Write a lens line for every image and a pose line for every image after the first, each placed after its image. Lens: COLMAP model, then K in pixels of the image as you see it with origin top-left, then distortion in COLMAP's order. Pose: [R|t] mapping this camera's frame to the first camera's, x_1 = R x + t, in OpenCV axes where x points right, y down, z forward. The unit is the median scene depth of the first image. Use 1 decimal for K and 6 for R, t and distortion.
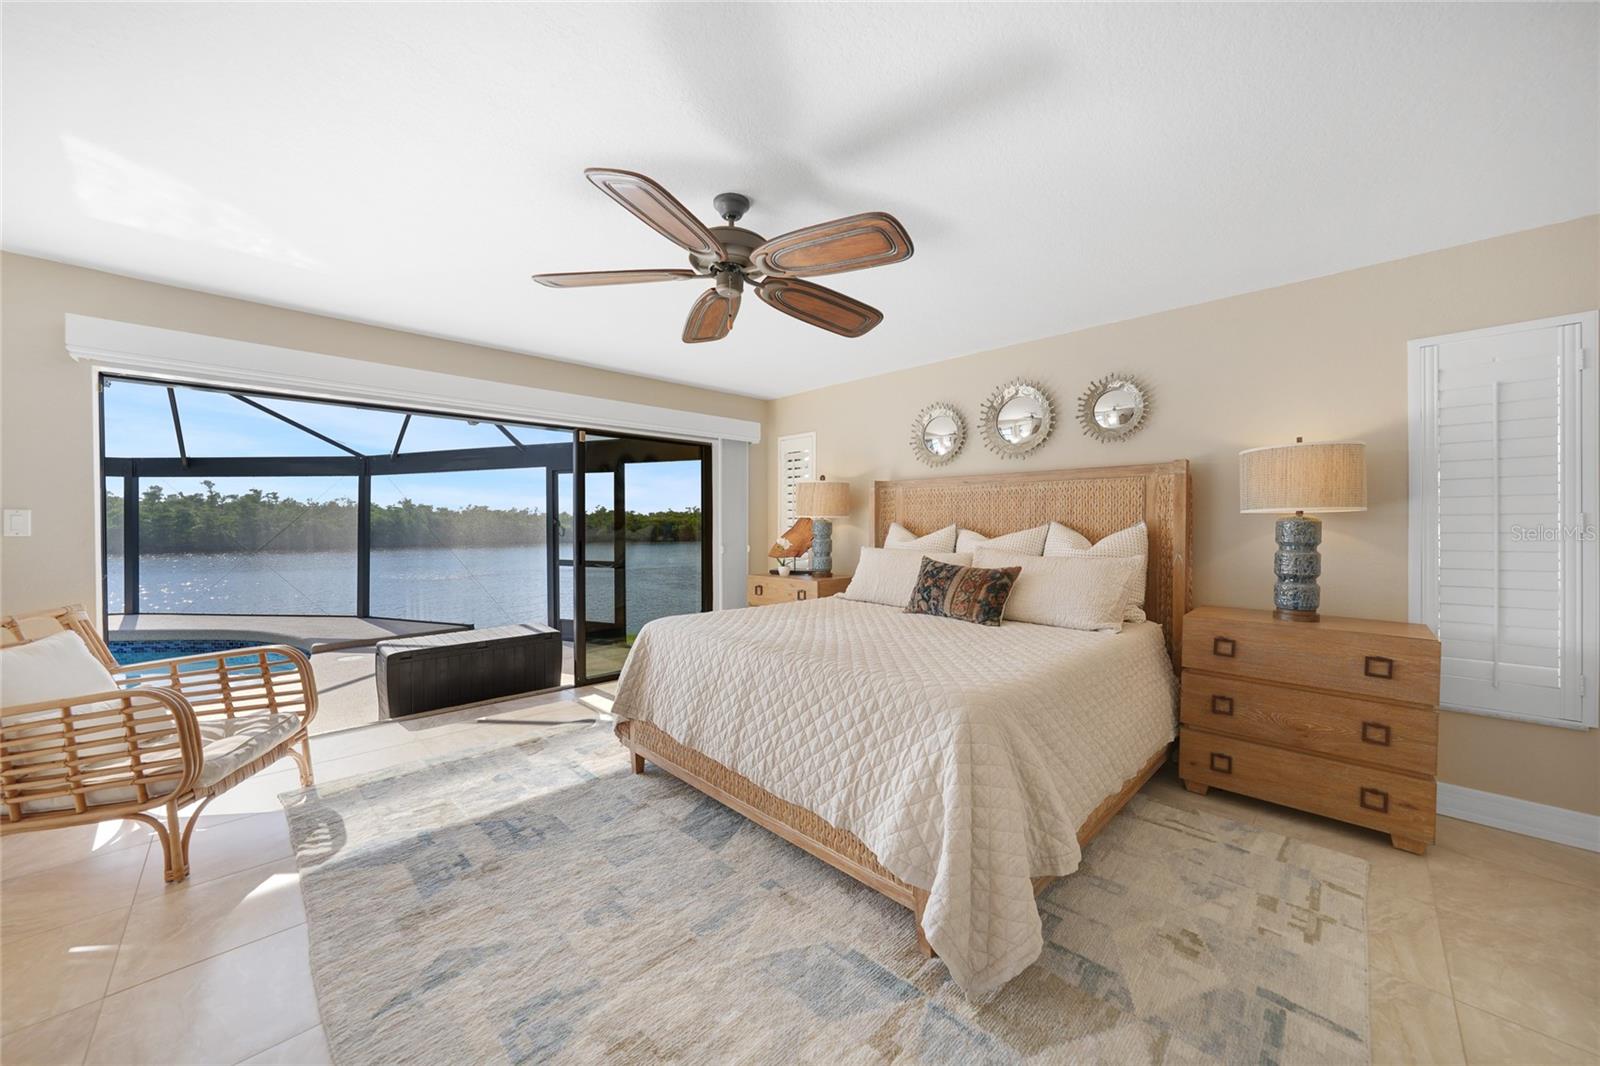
lens RADIAL K [[567.8, 0, 808.9], [0, 567.8, 528.8], [0, 0, 1]] dist [-0.015523, 0.000291]
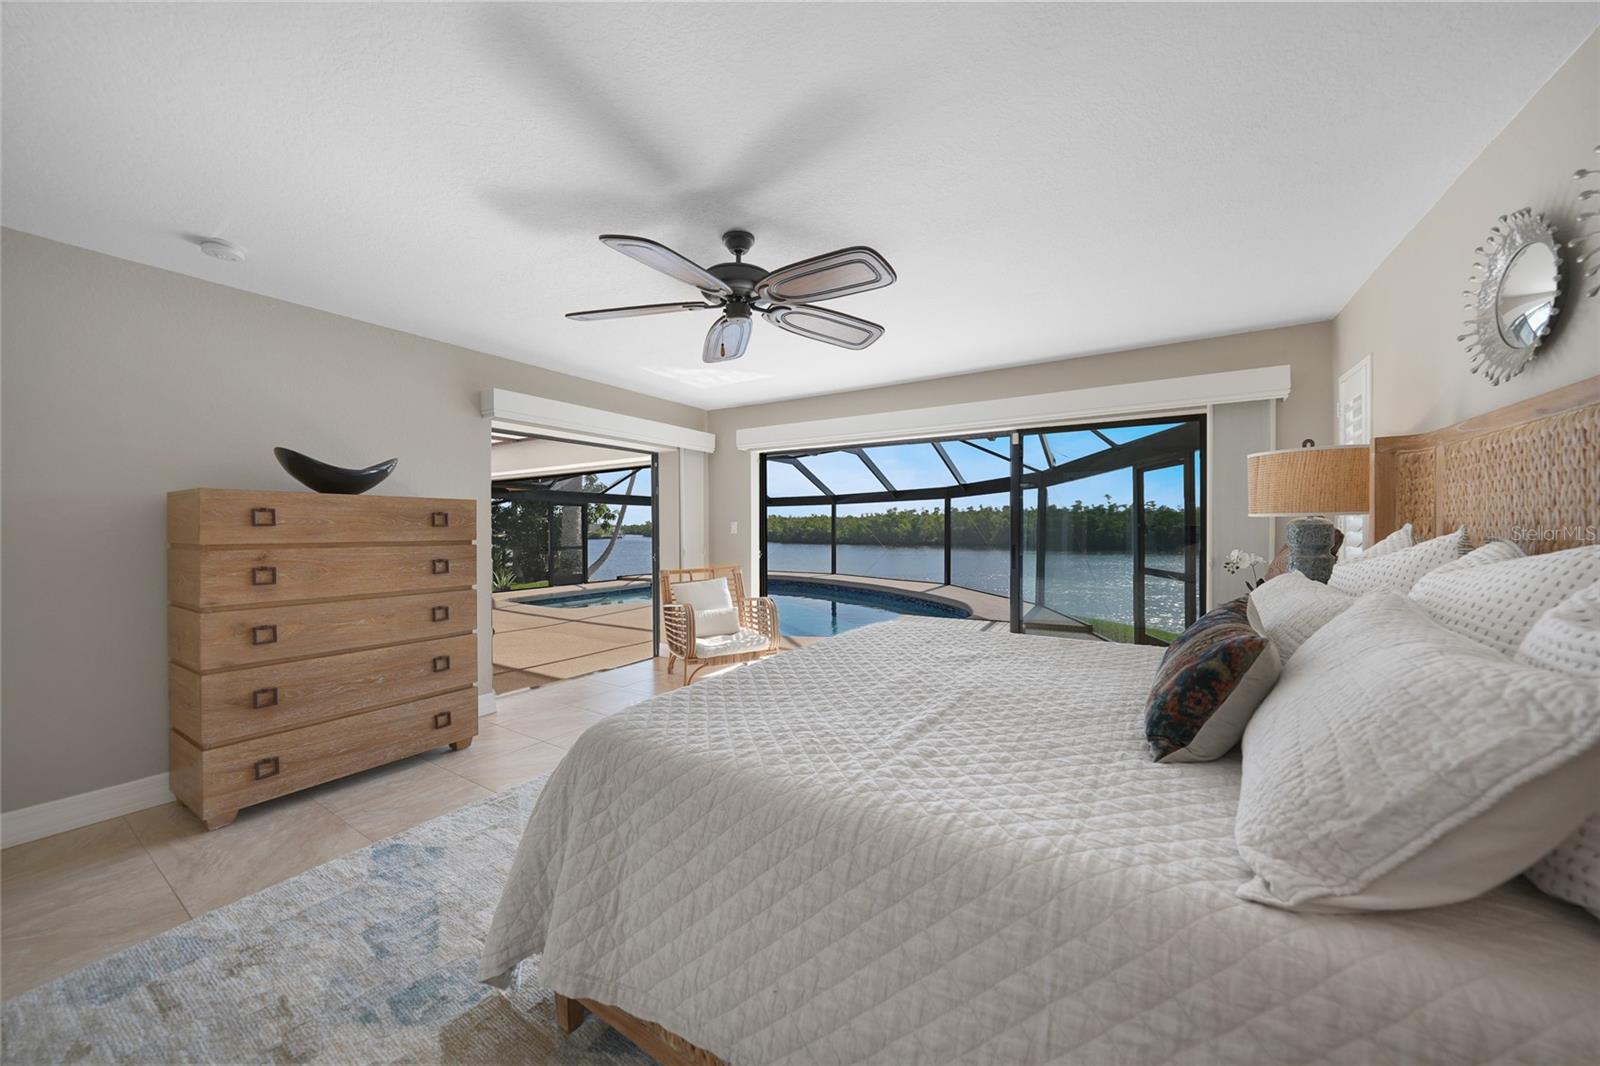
lens RADIAL K [[559.0, 0, 805.1], [0, 559.0, 531.3], [0, 0, 1]] dist [-0.025811, 0.005668]
pose [[0.228025, 0.004997, -0.973642, 0.685918], [-0.006649, 0.999972, 0.003575, -0.005797], [0.973632, 0.005659, 0.228052, 0.631309]]
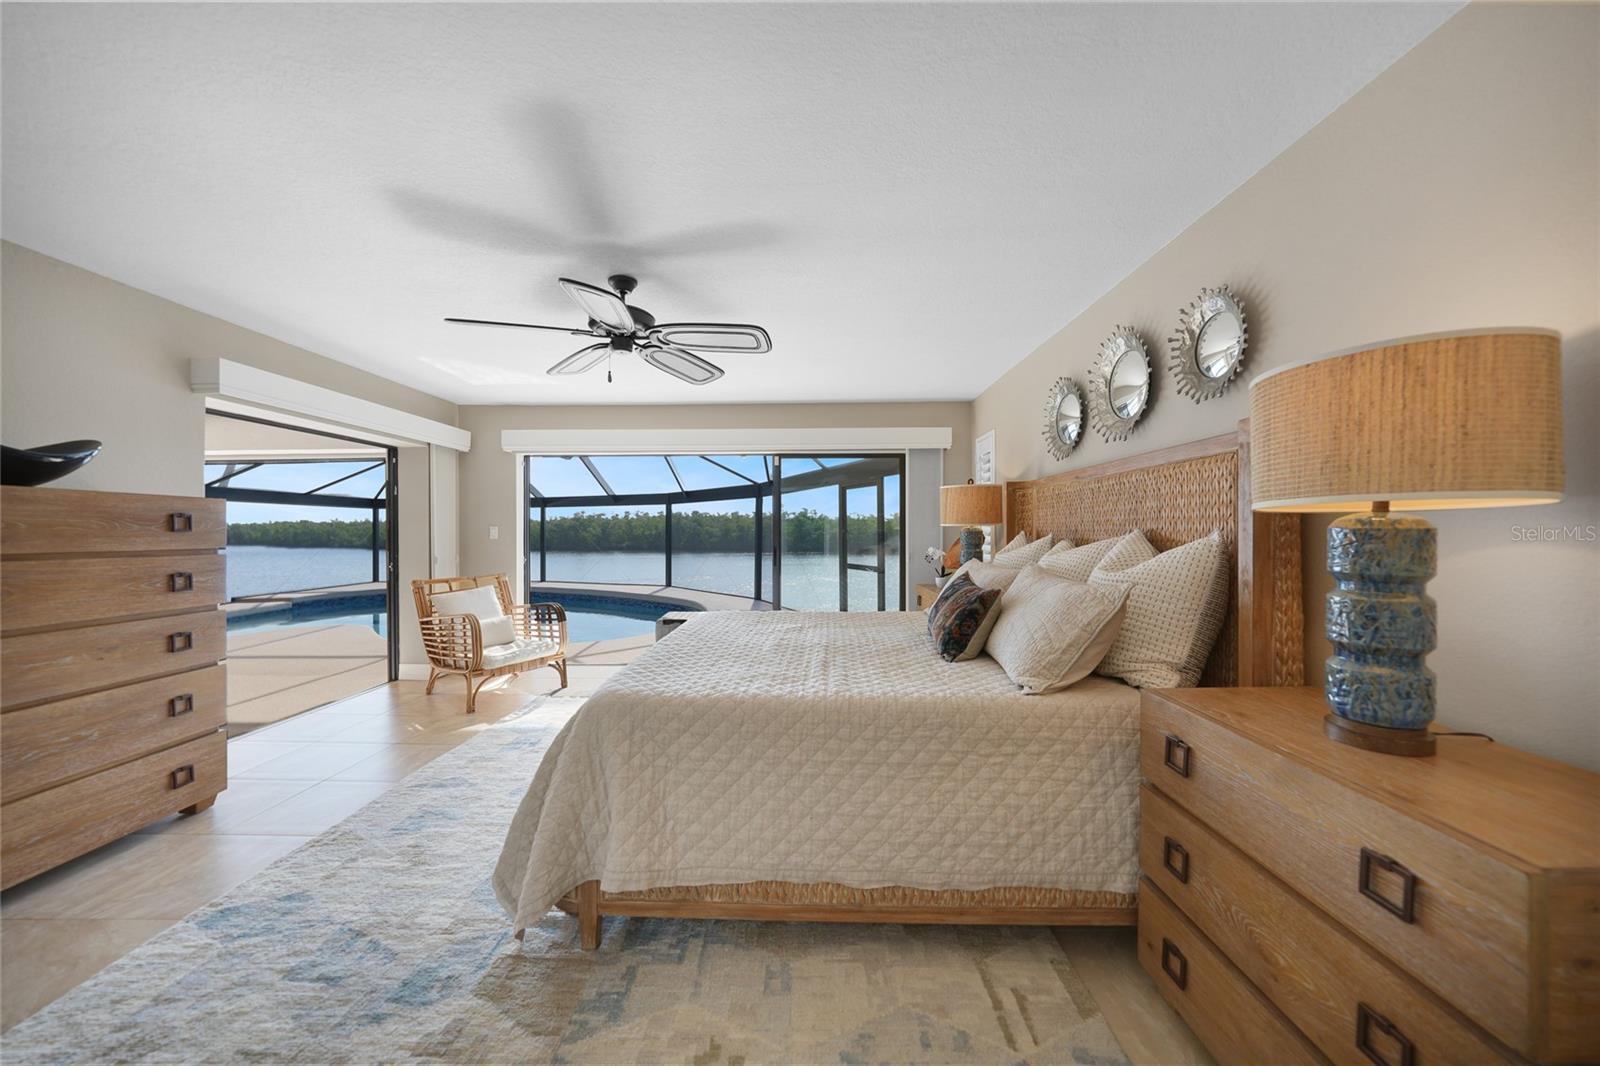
lens RADIAL K [[559.0, 0, 805.1], [0, 559.0, 531.3], [0, 0, 1]] dist [-0.025811, 0.005668]
pose [[0.700649, -0.002510, -0.713502, 0.745915], [-0.004247, 0.999961, -0.007689, -0.004630], [0.713494, 0.008417, 0.700611, 0.303481]]
